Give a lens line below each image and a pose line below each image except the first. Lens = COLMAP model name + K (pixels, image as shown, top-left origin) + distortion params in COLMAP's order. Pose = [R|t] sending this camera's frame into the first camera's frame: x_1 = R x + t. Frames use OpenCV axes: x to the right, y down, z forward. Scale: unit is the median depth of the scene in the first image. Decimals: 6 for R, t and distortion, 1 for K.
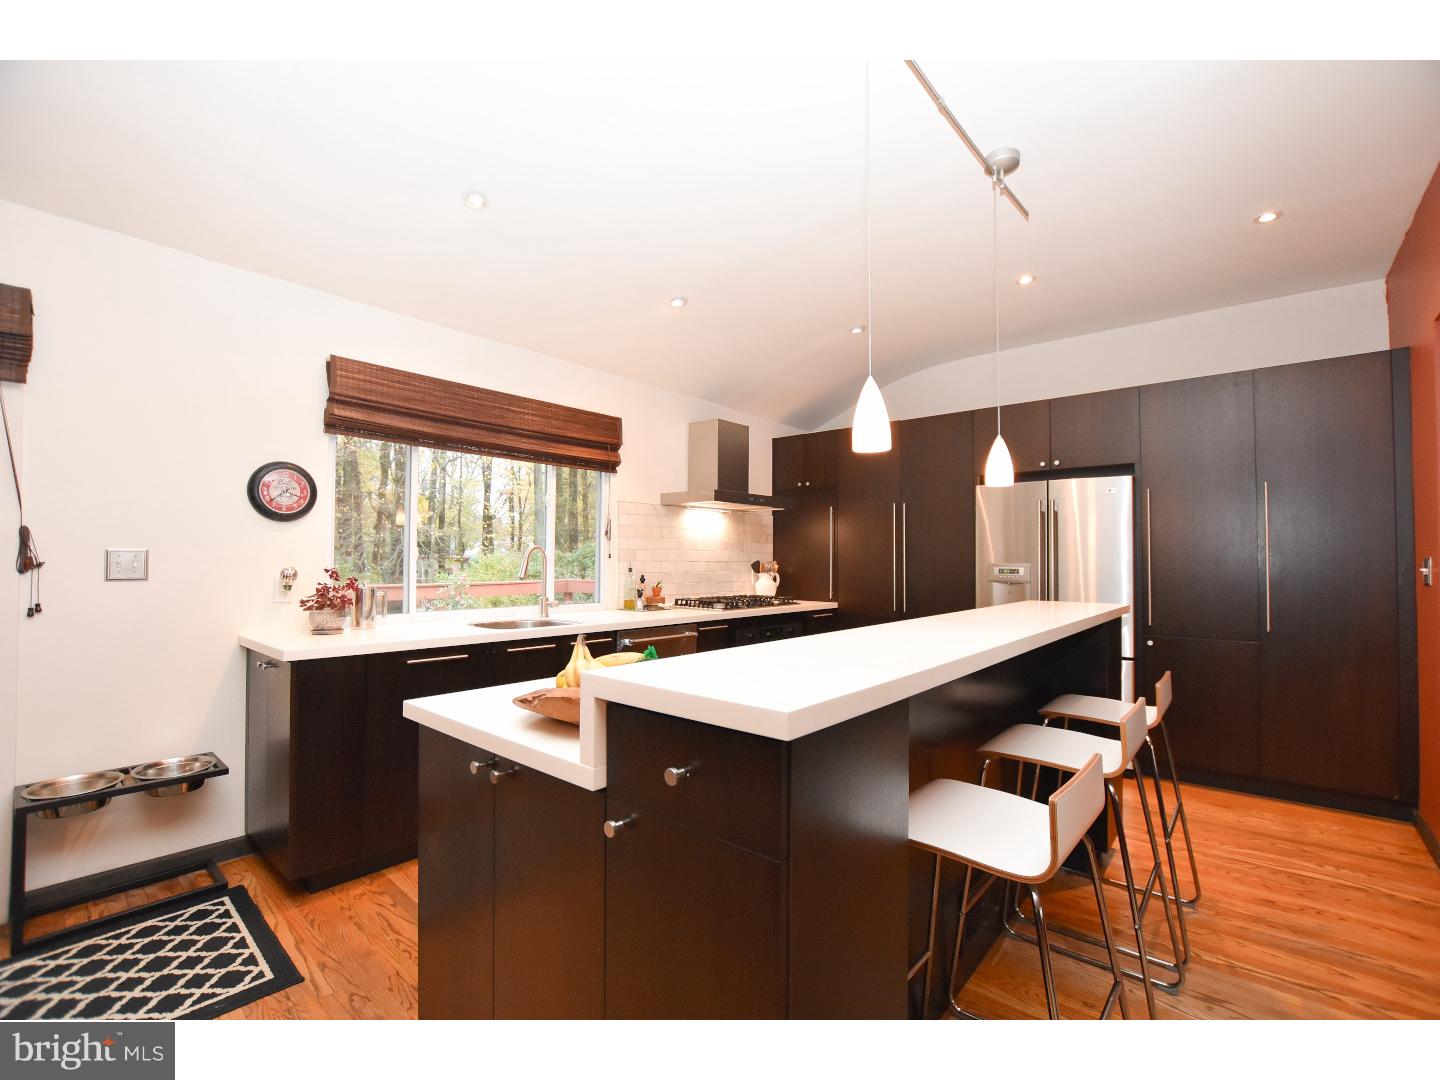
lens RADIAL K [[635.2, 0, 720.0], [0, 635.2, 540.0], [0, 0, 1]] dist [-0.036676, 0.005017]
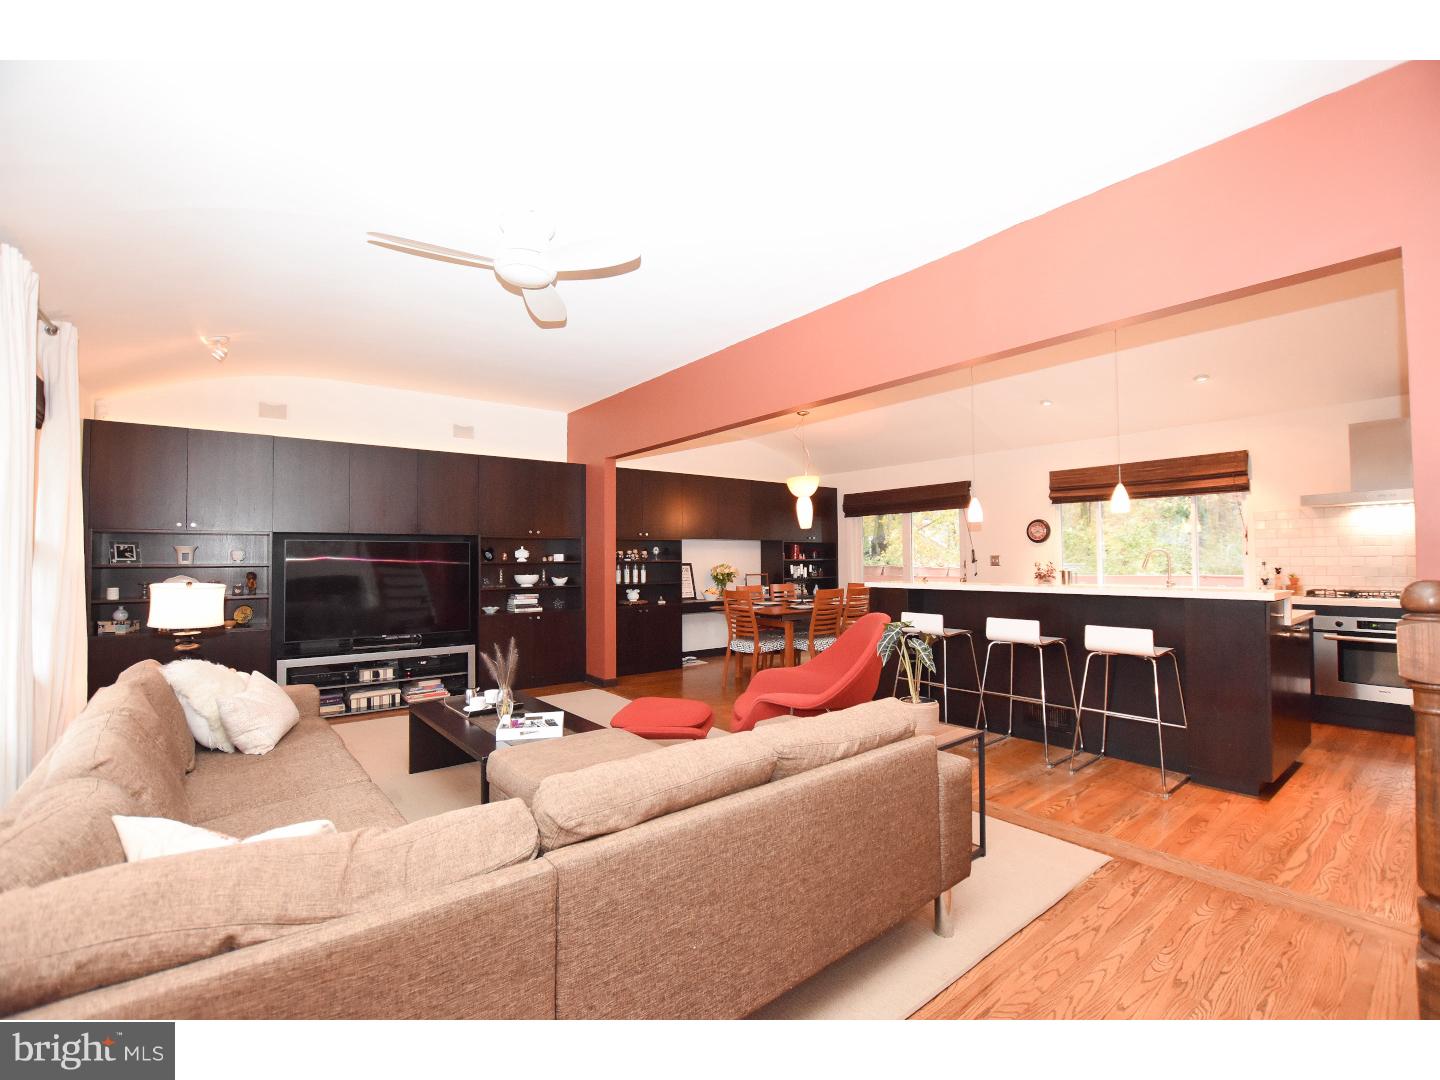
lens RADIAL K [[635.2, 0, 720.0], [0, 635.2, 540.0], [0, 0, 1]] dist [-0.036676, 0.005017]
pose [[-0.192166, -0.032205, -0.980834, 2.430387], [0.039639, 0.998391, -0.040548, 0.010017], [0.980562, -0.046671, -0.190580, 0.276343]]
